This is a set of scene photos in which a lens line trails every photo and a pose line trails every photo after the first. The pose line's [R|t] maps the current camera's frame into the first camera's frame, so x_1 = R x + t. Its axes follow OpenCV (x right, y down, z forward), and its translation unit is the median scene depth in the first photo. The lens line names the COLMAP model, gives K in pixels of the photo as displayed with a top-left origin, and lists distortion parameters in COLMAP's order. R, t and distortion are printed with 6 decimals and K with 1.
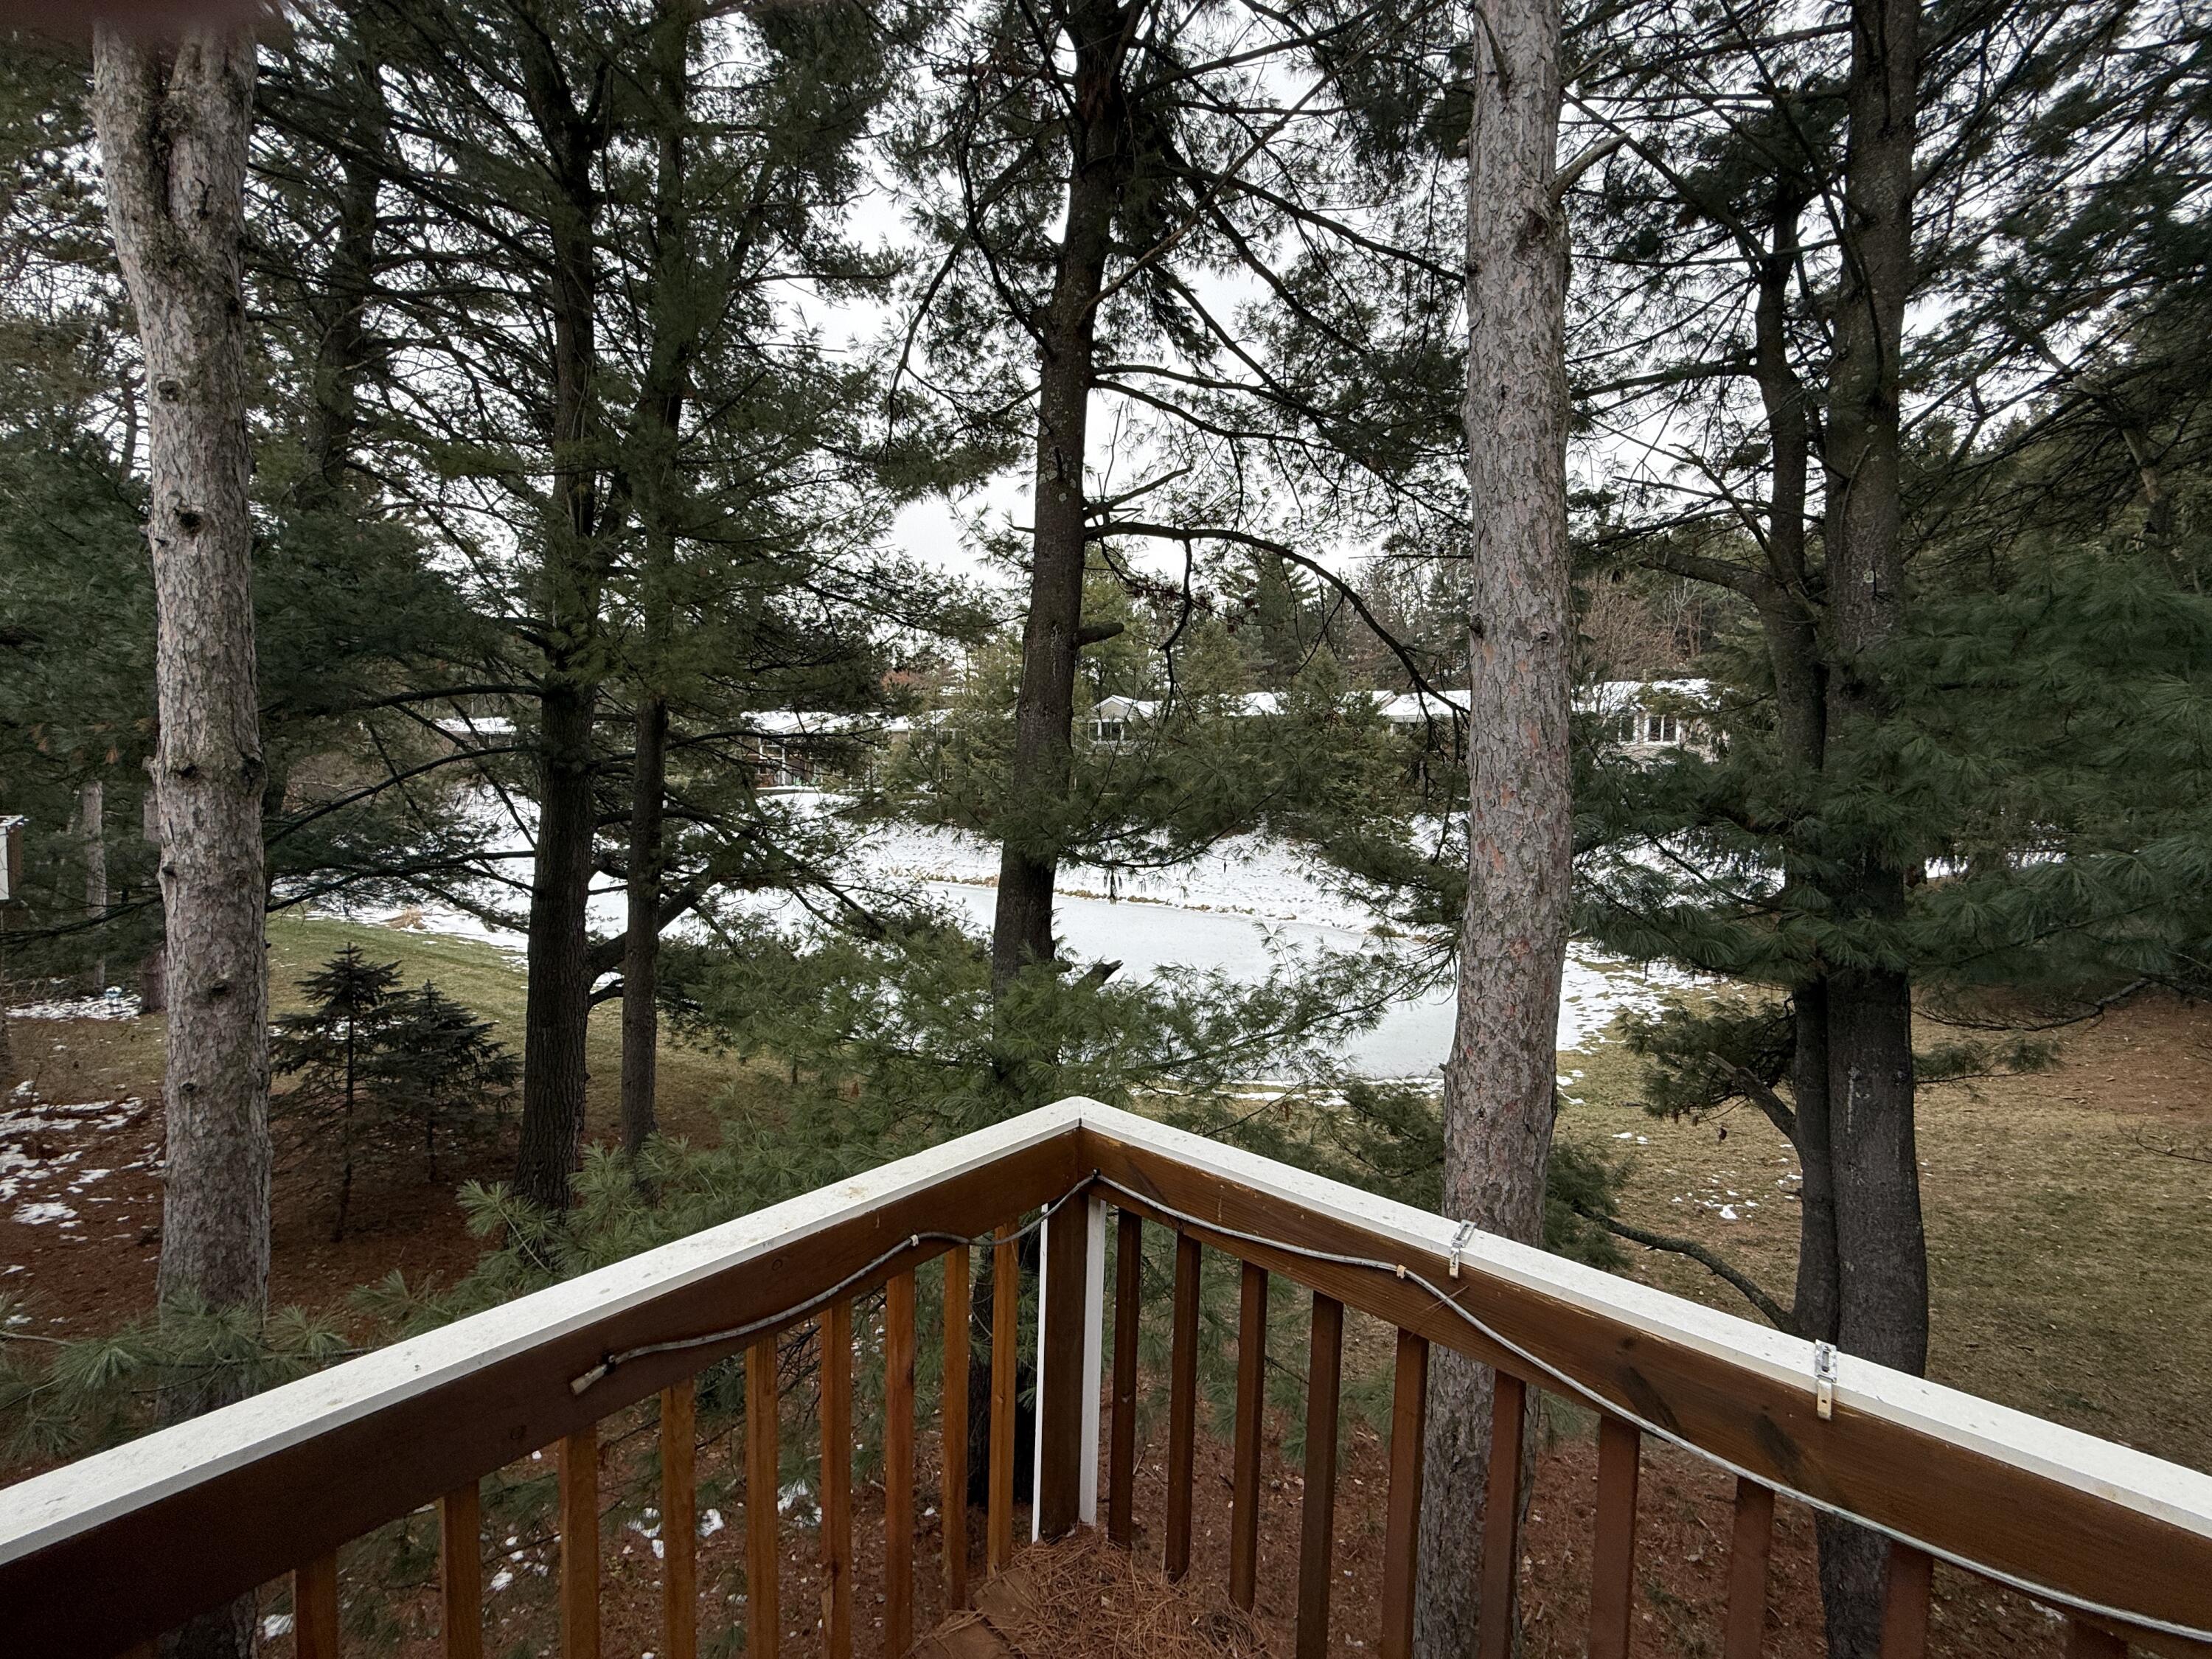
lens RADIAL K [[874.8, 0, 1104.6], [0, 874.8, 827.0], [0, 0, 1]] dist [-0.000619, -0.000205]
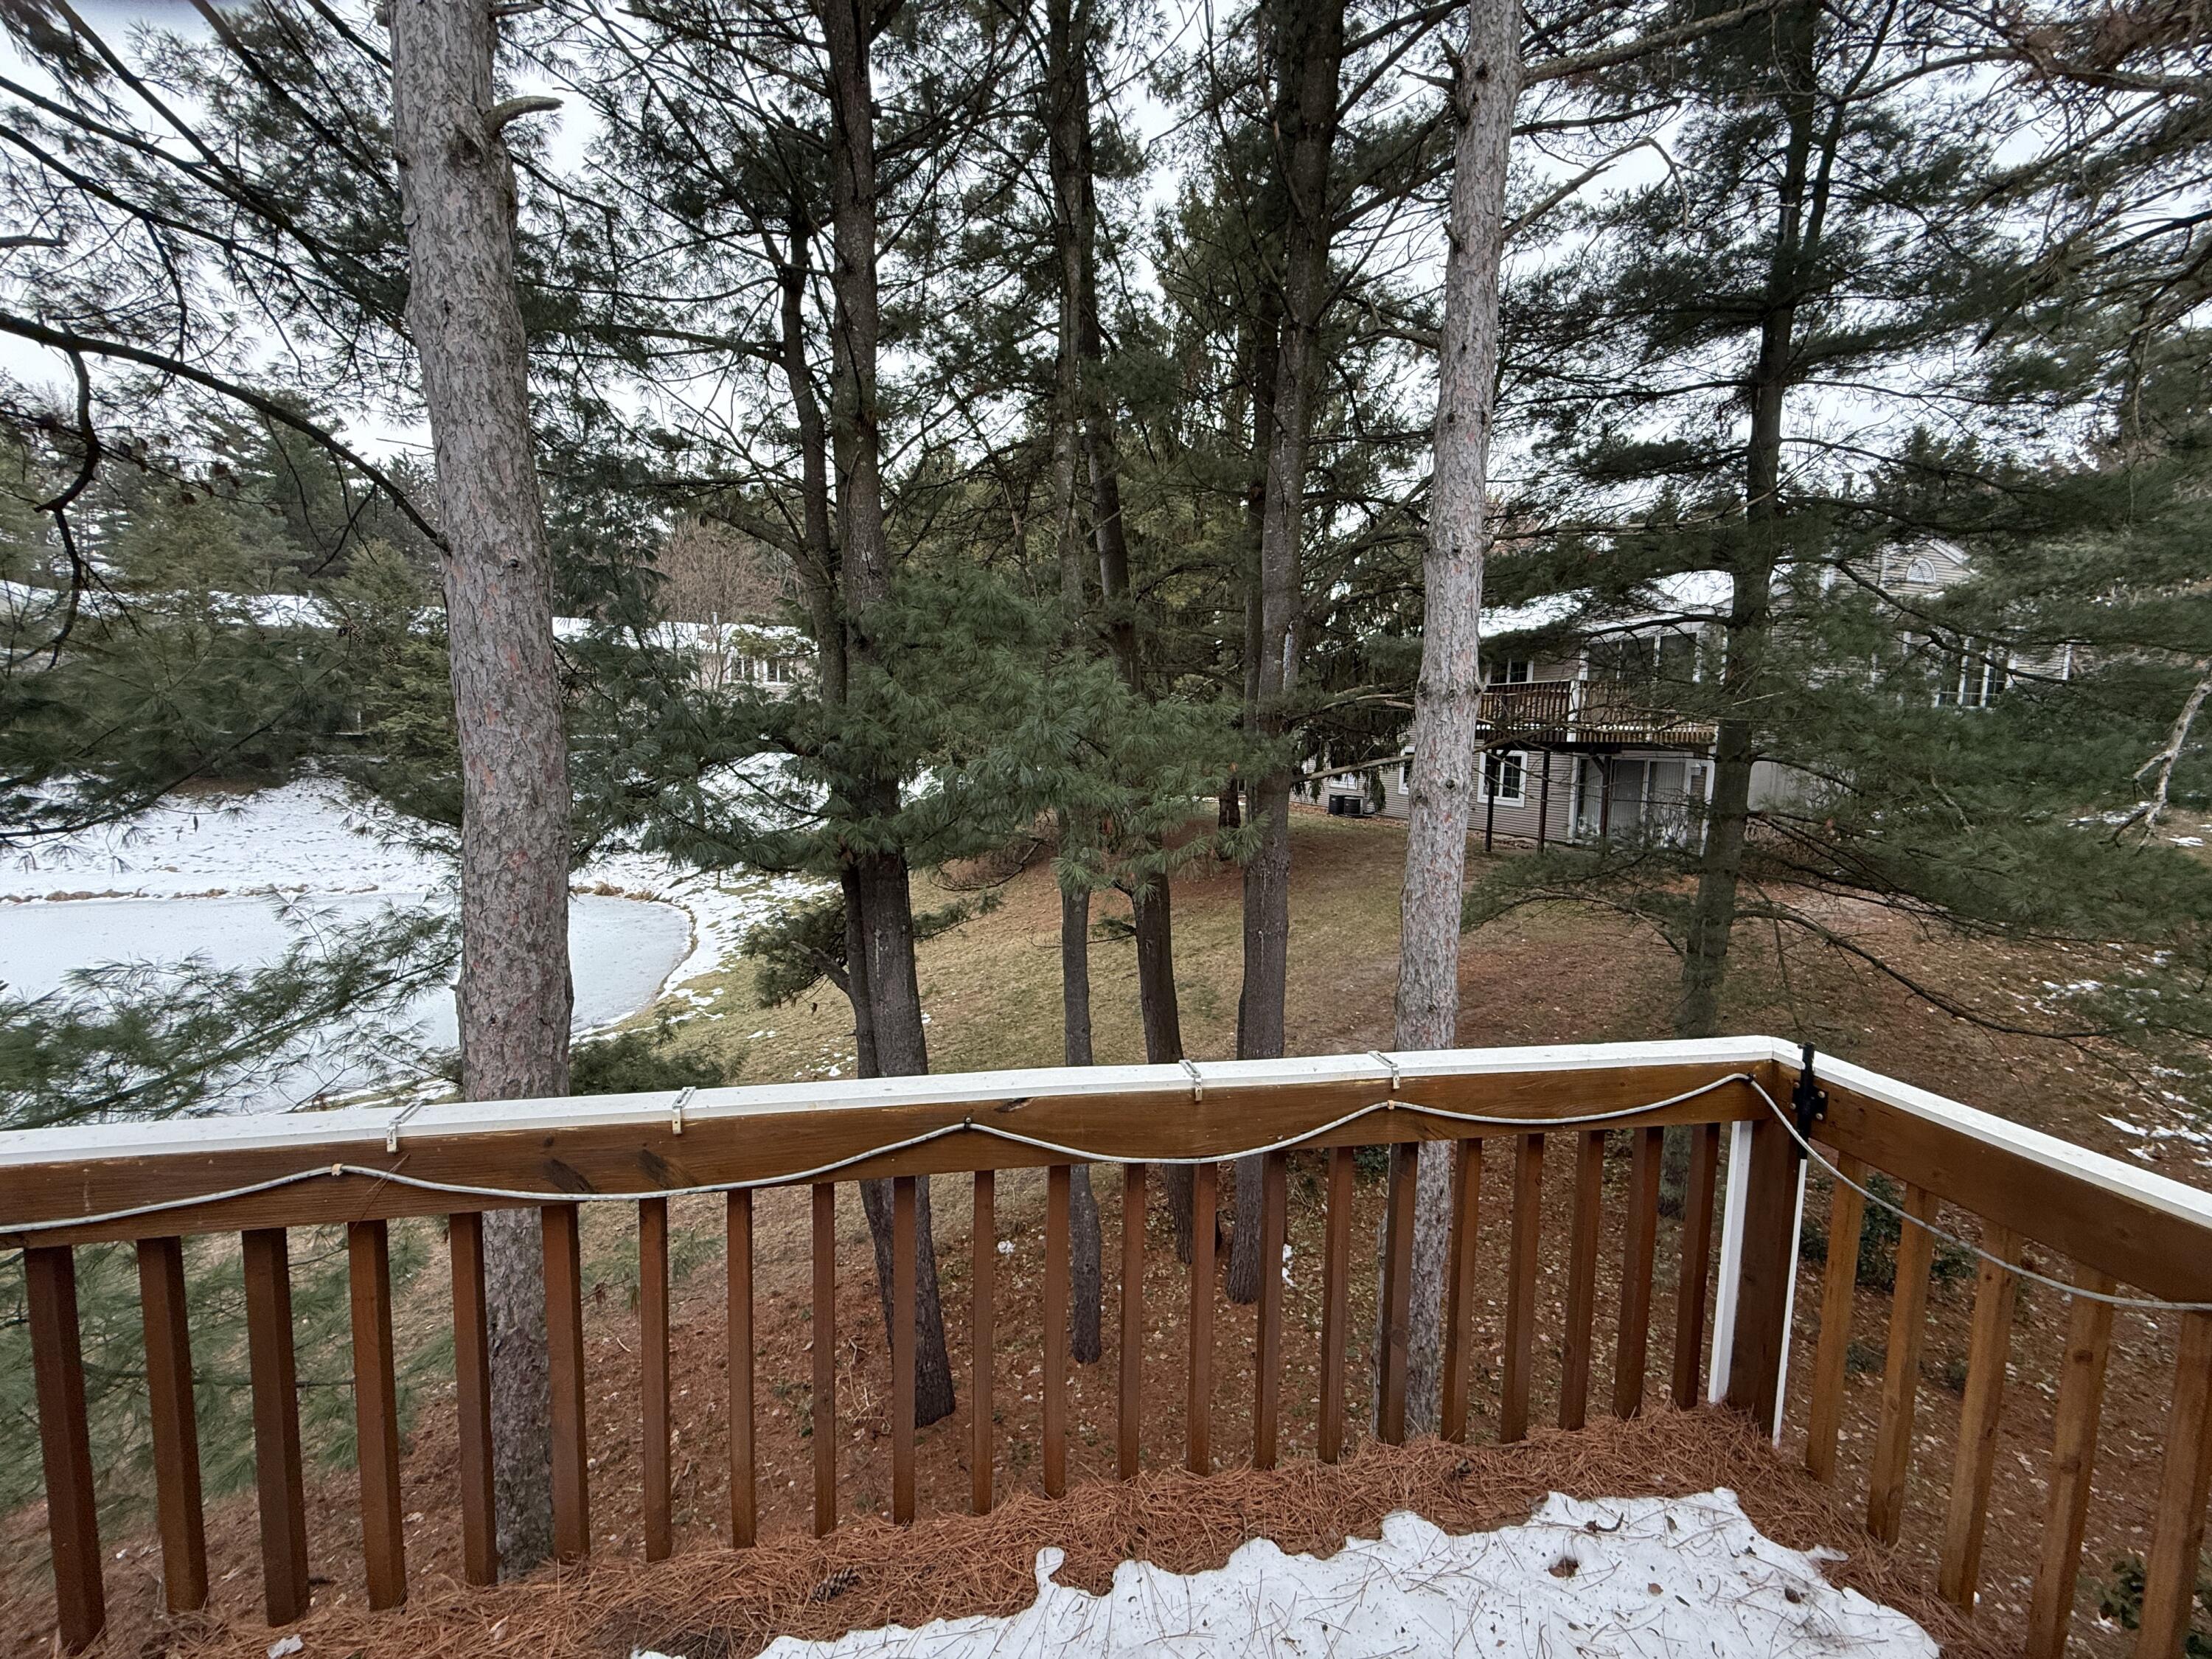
lens RADIAL K [[875.2, 0, 1103.1], [0, 875.2, 826.3], [0, 0, 1]] dist [0.000327, -0.000308]
pose [[0.614080, -0.091405, 0.783933, 0.018353], [0.036063, 0.995483, 0.087822, 0.007108], [-0.788419, -0.025659, 0.614603, -0.050444]]
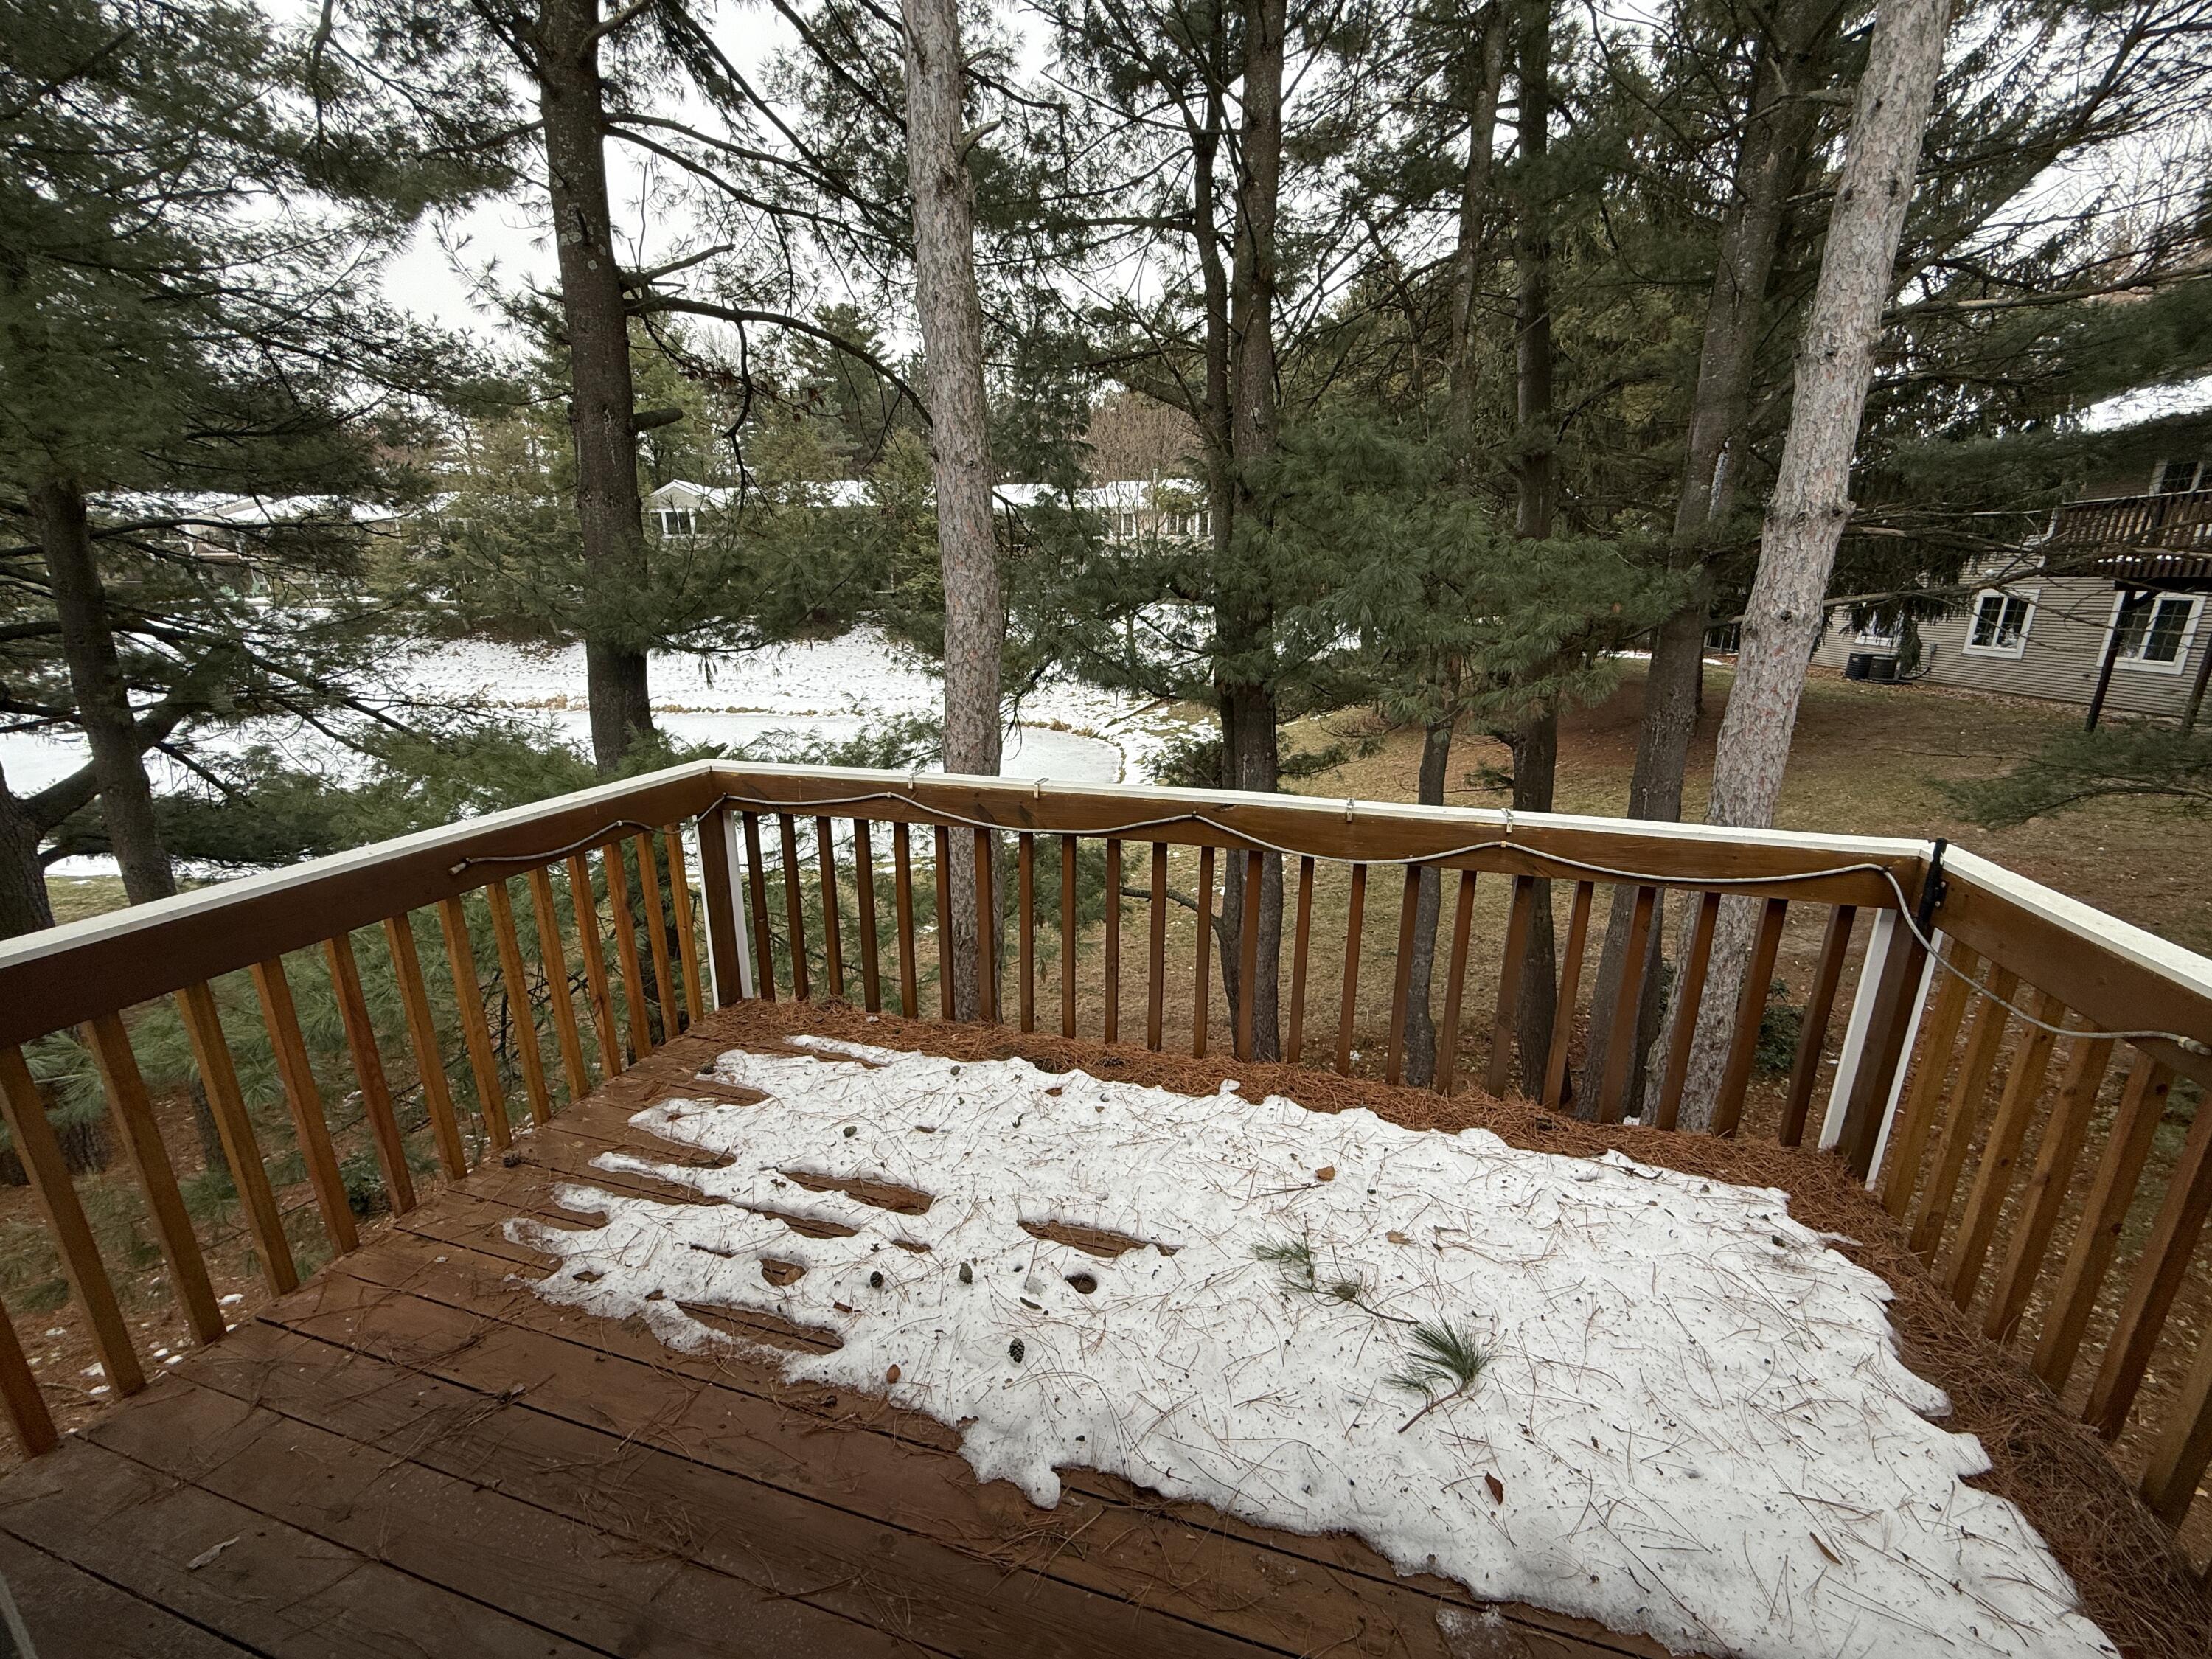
lens RADIAL K [[874.8, 0, 1104.6], [0, 874.8, 827.0], [0, 0, 1]] dist [-0.000619, -0.000205]
pose [[0.905095, -0.133651, 0.403658, -0.007278], [0.040636, 0.972160, 0.230767, 0.018409], [-0.423263, -0.192463, 0.885329, -0.162360]]
